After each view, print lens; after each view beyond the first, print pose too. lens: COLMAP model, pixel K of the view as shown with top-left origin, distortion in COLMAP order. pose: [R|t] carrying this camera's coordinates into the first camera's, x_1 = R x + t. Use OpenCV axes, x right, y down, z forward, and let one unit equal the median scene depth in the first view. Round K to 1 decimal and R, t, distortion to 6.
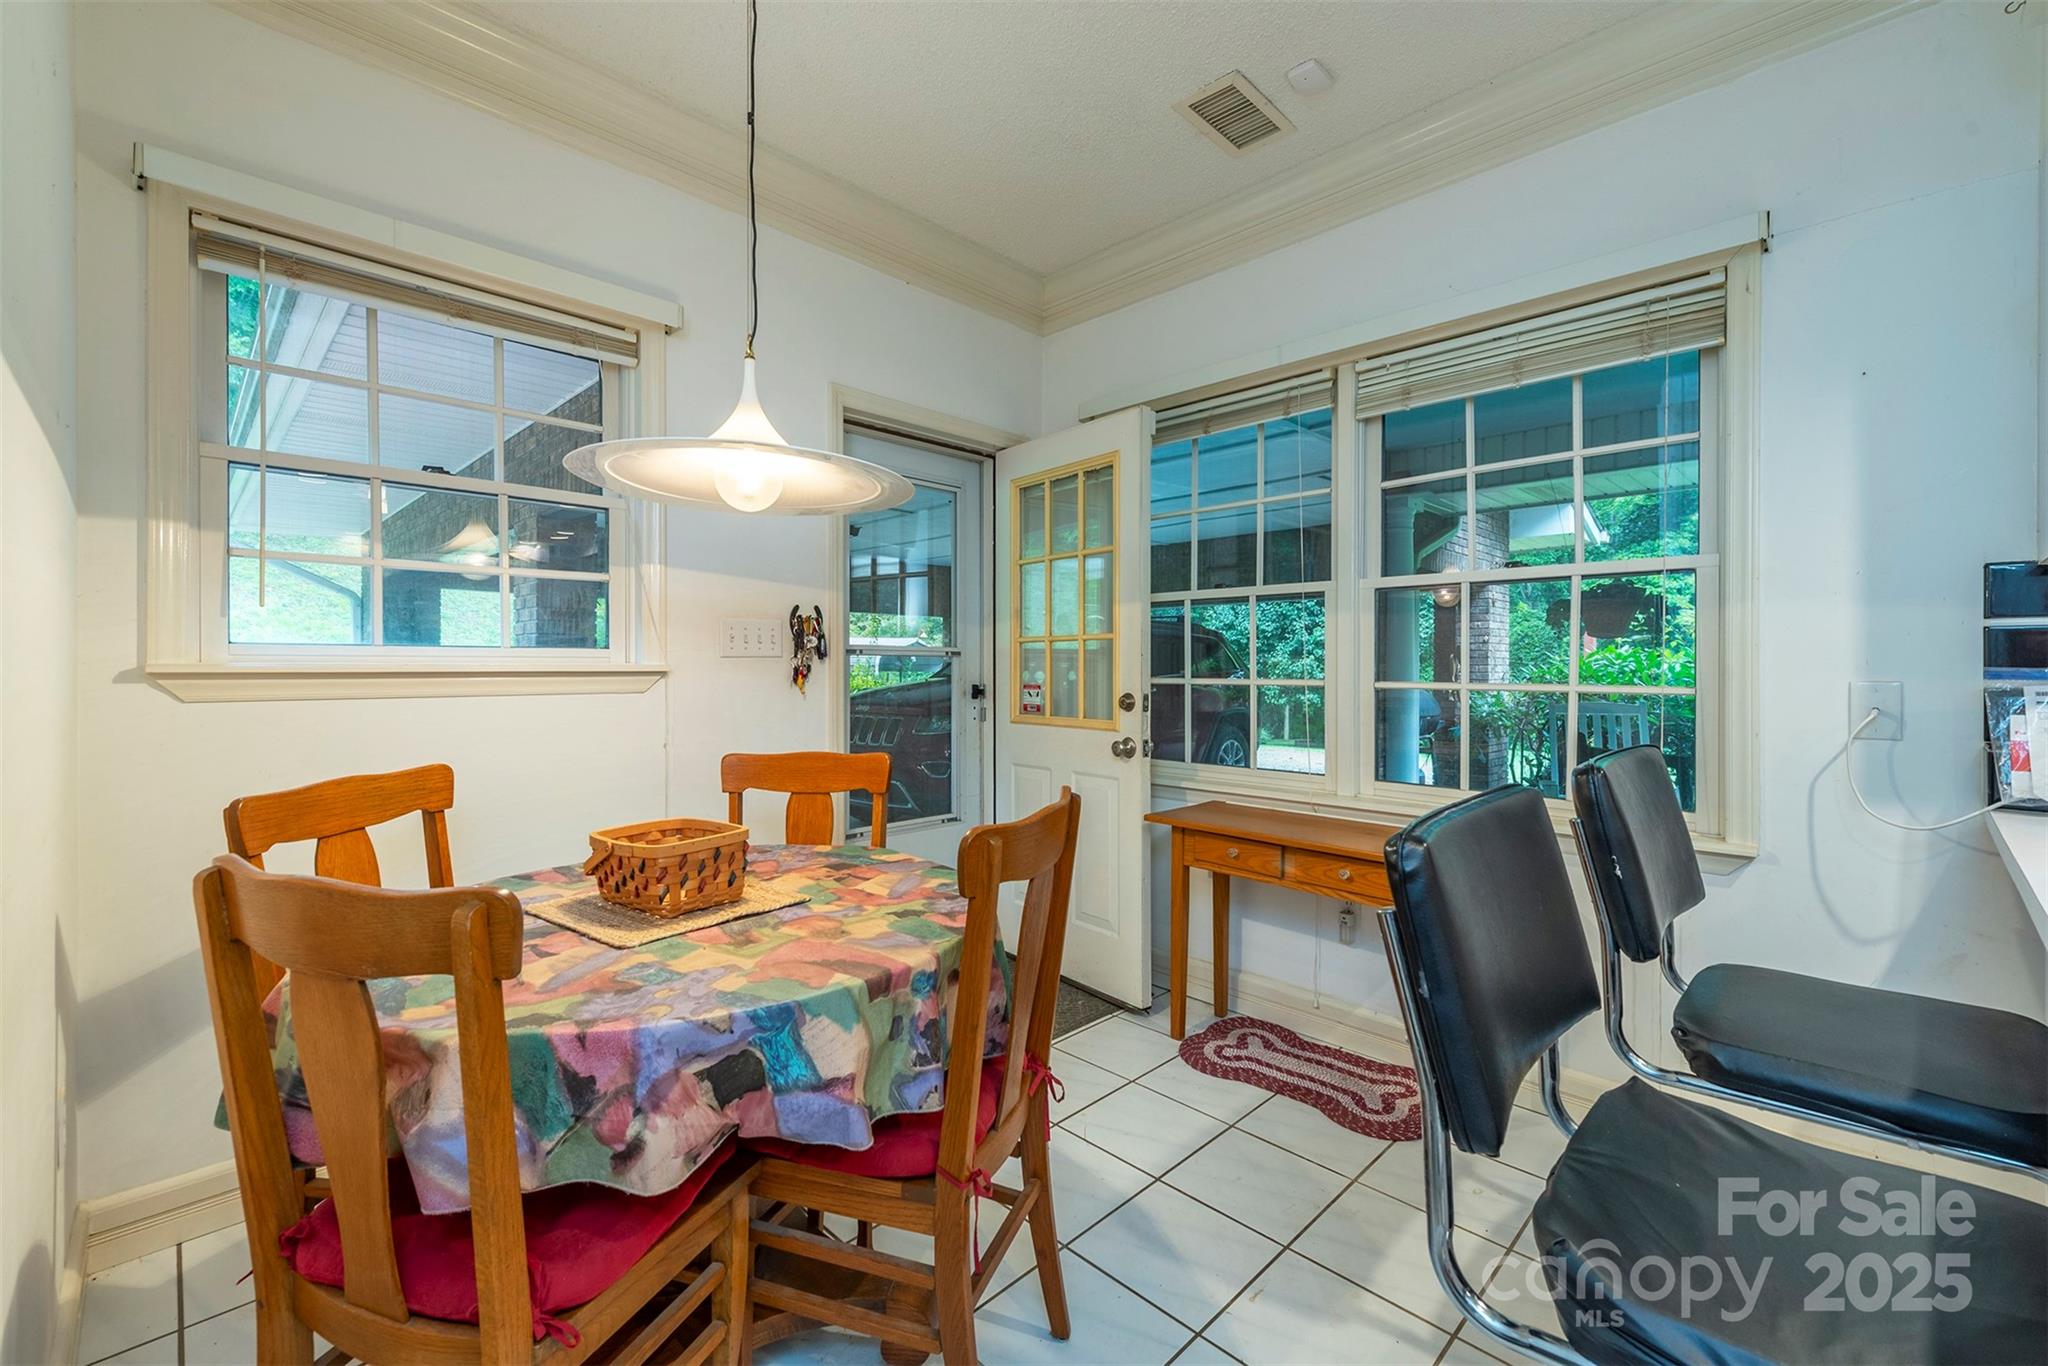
lens RADIAL K [[867.0, 0, 1024.0], [0, 867.0, 683.0], [0, 0, 1]] dist [-0.002237, -0.000337]
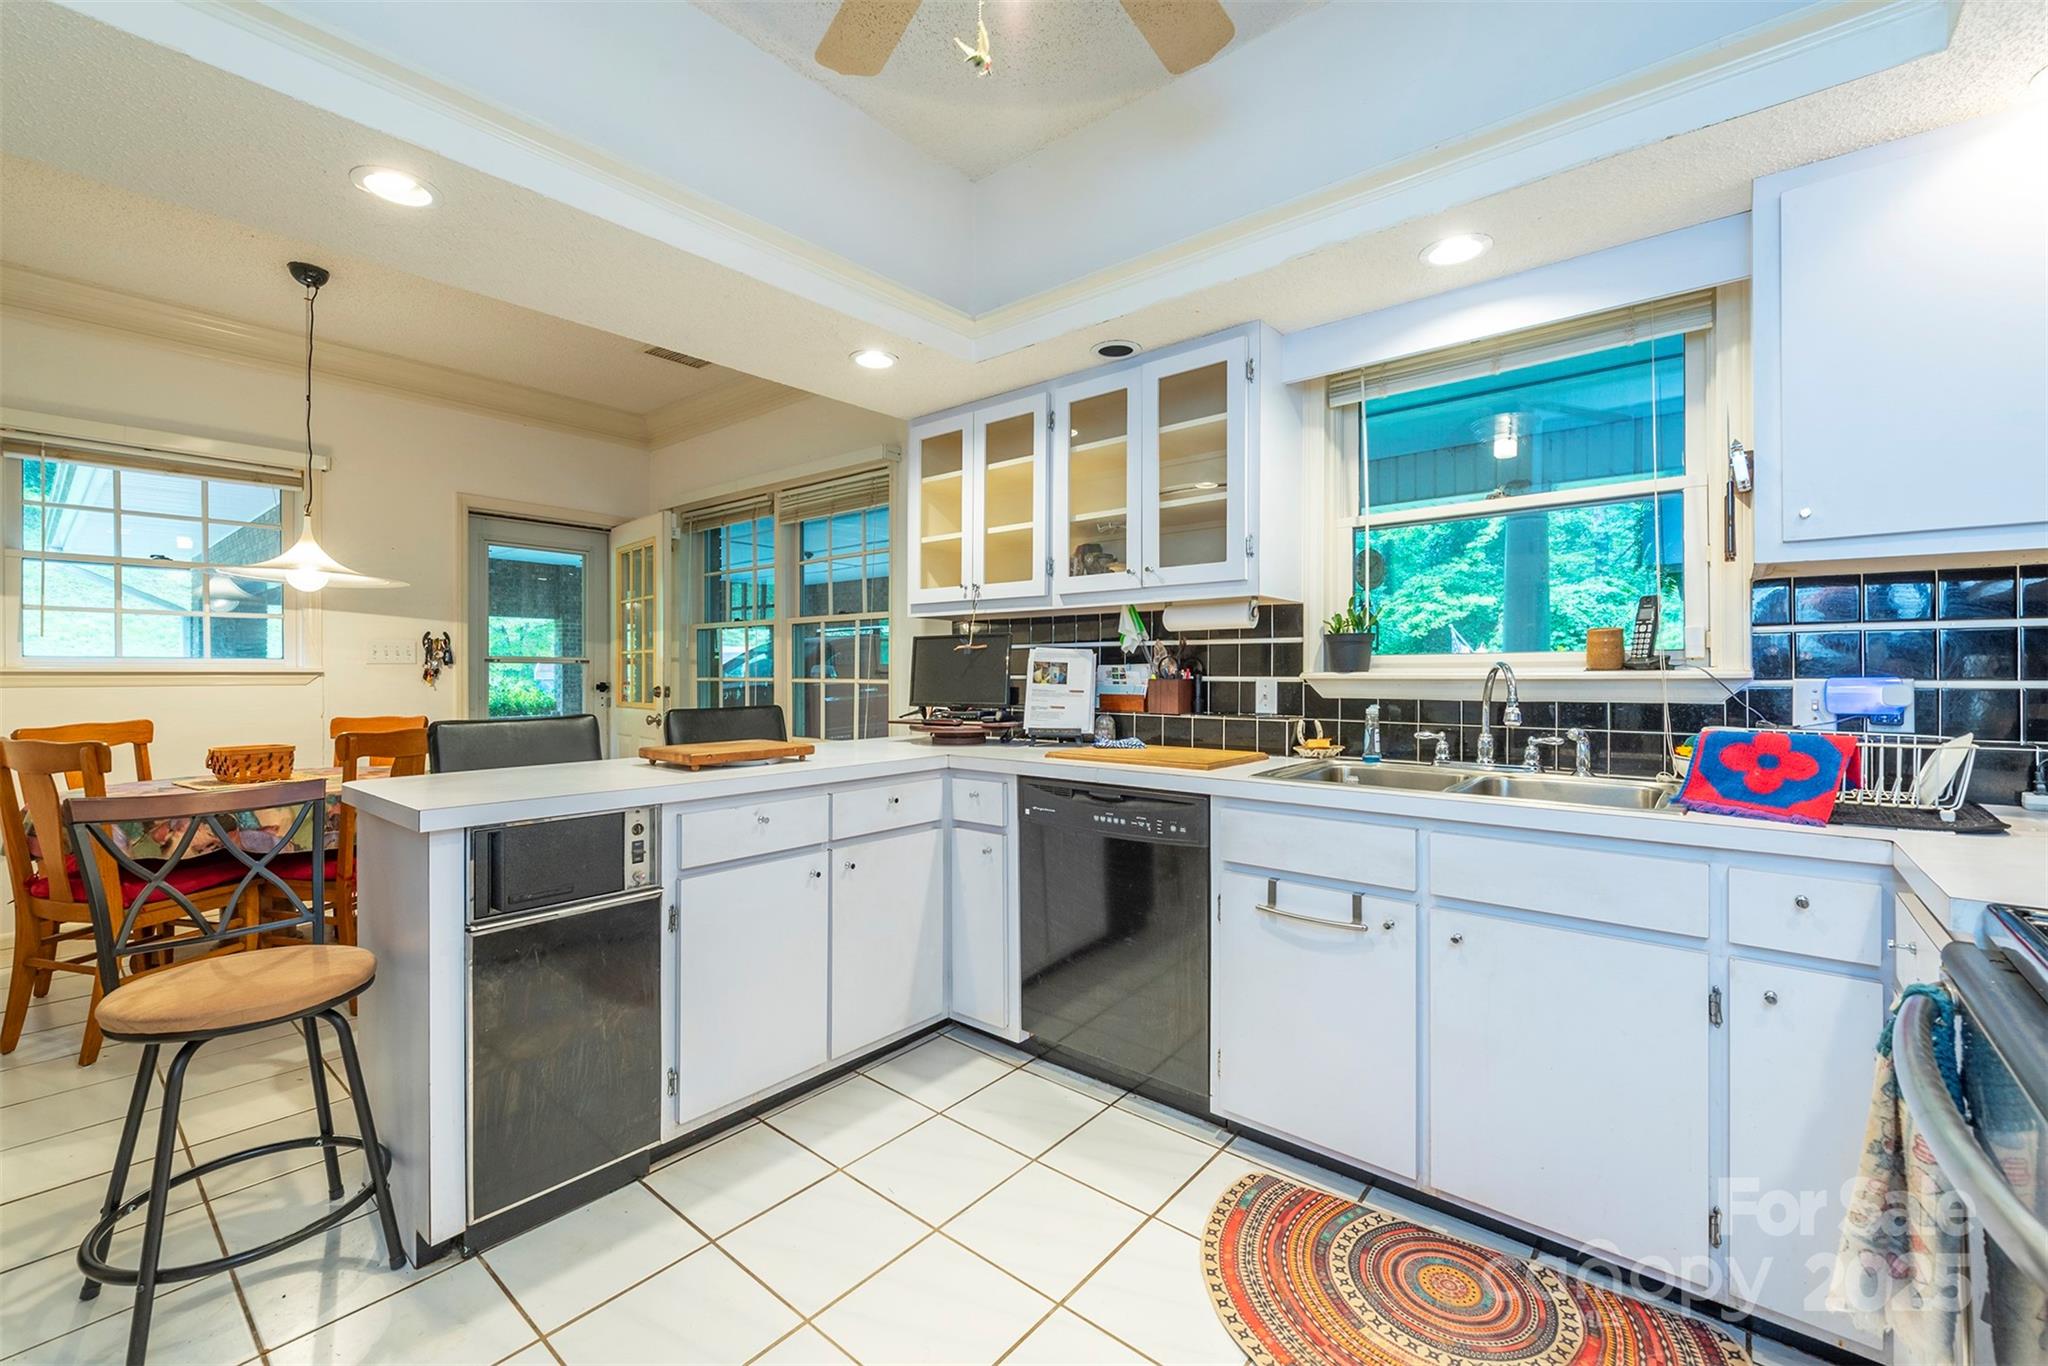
lens RADIAL K [[843.8, 0, 1029.4], [0, 843.8, 687.3], [0, 0, 1]] dist [0.003740, 0.000497]
pose [[0.995633, -0.003007, 0.093304, 0.749506], [0.003119, 0.999995, -0.001055, 0.020472], [-0.093300, 0.001341, 0.995637, -0.716985]]
